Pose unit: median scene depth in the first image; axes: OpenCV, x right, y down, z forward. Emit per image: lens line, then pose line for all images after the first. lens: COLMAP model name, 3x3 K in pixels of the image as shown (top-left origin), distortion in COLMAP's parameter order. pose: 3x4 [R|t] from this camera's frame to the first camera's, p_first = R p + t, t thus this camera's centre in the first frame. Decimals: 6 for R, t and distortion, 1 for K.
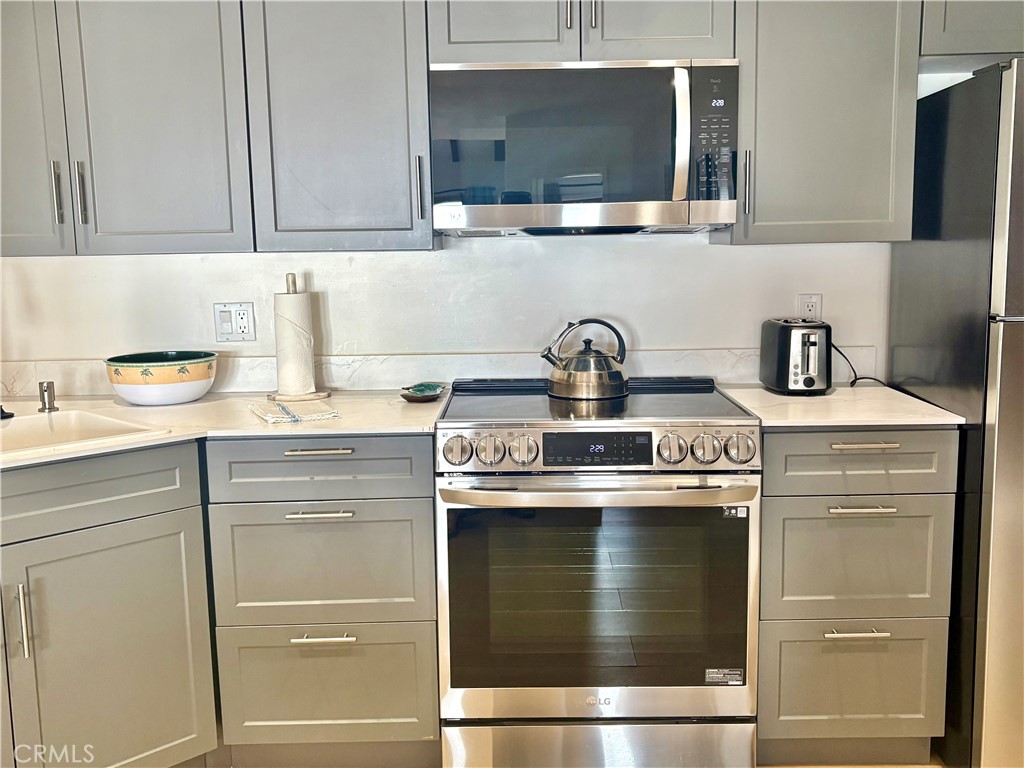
lens RADIAL K [[984.3, 0, 512.0], [0, 984.3, 384.0], [0, 0, 1]] dist [0.000260, 0.004584]
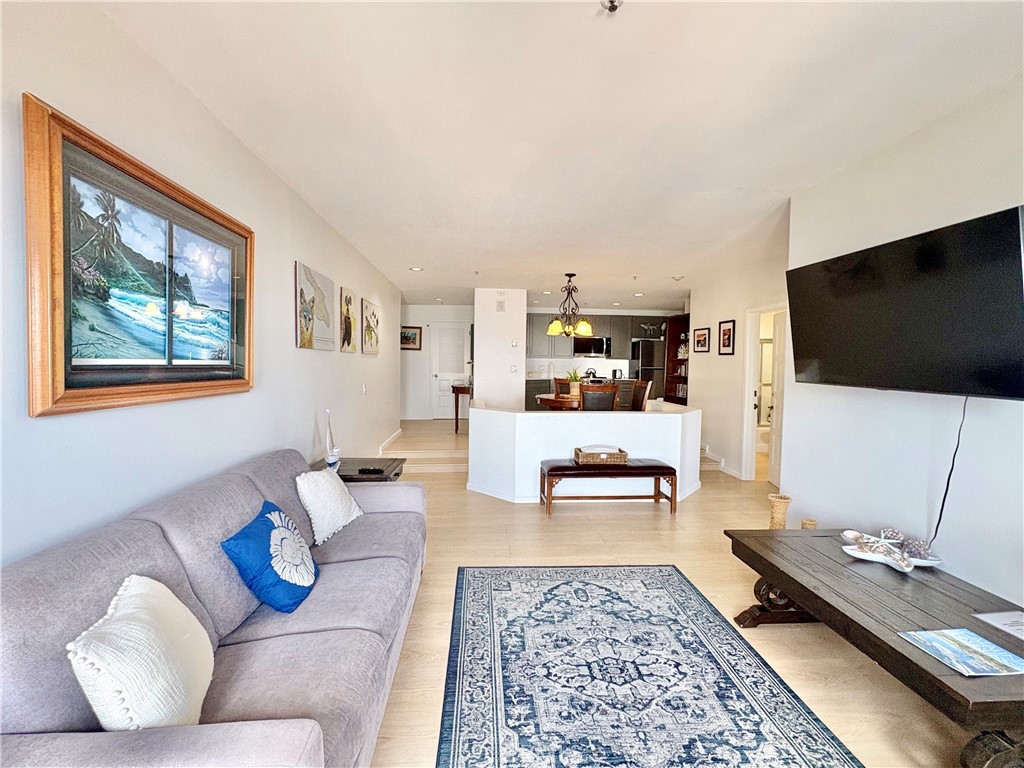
lens RADIAL K [[451.8, 0, 512.0], [0, 451.8, 384.0], [0, 0, 1]] dist [-0.000214, 0.000000]
pose [[0.996236, 0.032426, 0.080388, -0.863080], [-0.024907, 0.995370, -0.092836, 0.423435], [-0.083026, 0.090484, 0.992431, -2.580832]]
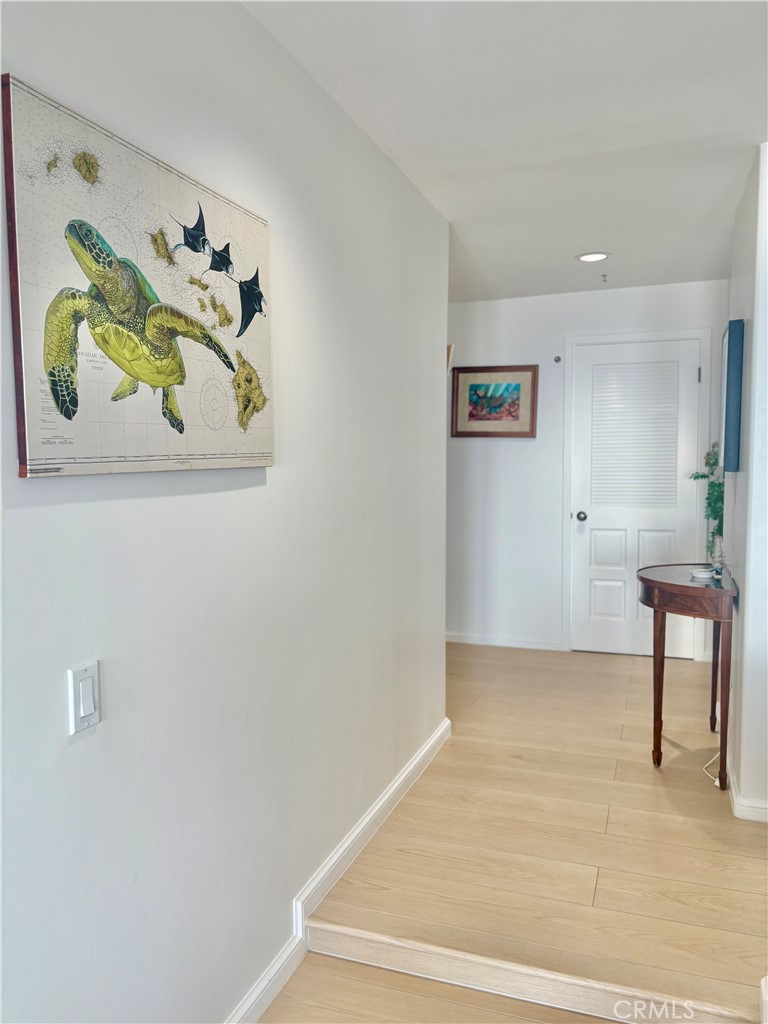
lens RADIAL K [[781.2, 0, 384.0], [0, 781.2, 512.0], [0, 0, 1]] dist [0.006161, 0.002024]
pose [[0.939306, 0.040350, -0.340698, -0.978601], [-0.061718, 0.996732, -0.052109, 0.150741], [0.337482, 0.069973, 0.938728, -0.916651]]
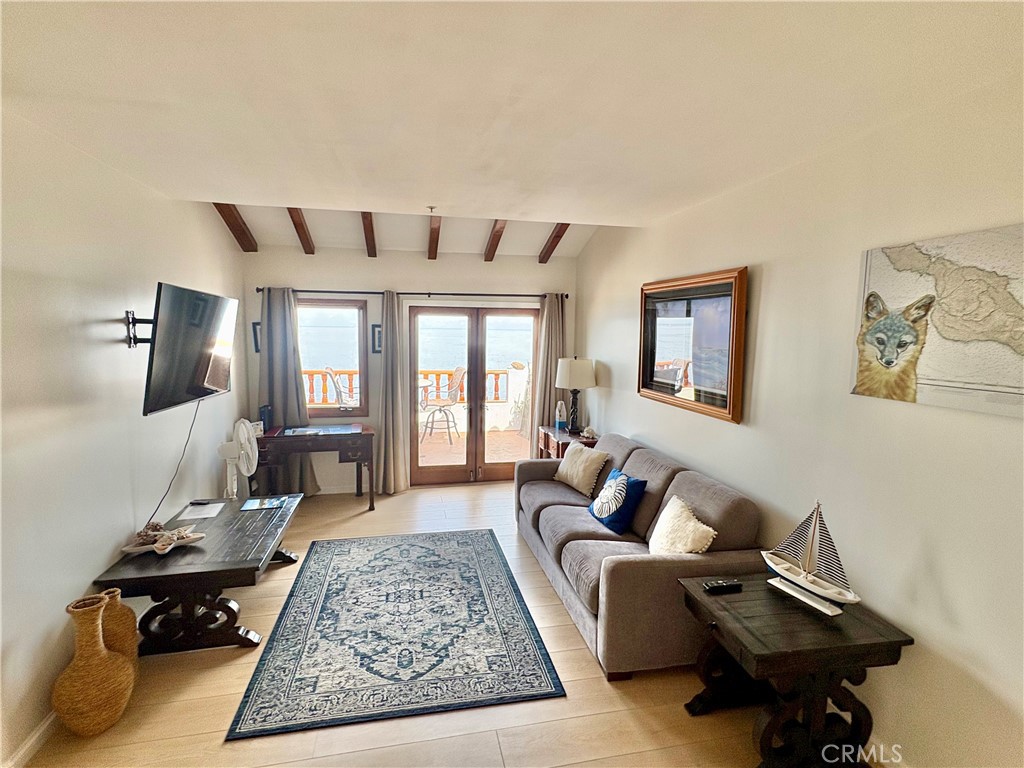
lens RADIAL K [[506.9, 0, 512.0], [0, 506.9, 384.0], [0, 0, 1]] dist [0.003605, 0.000437]
pose [[-0.976225, 0.031662, -0.214433, -0.600169], [-0.021716, 0.970011, 0.242089, -0.005731], [0.215667, 0.240990, -0.946262, -0.538402]]
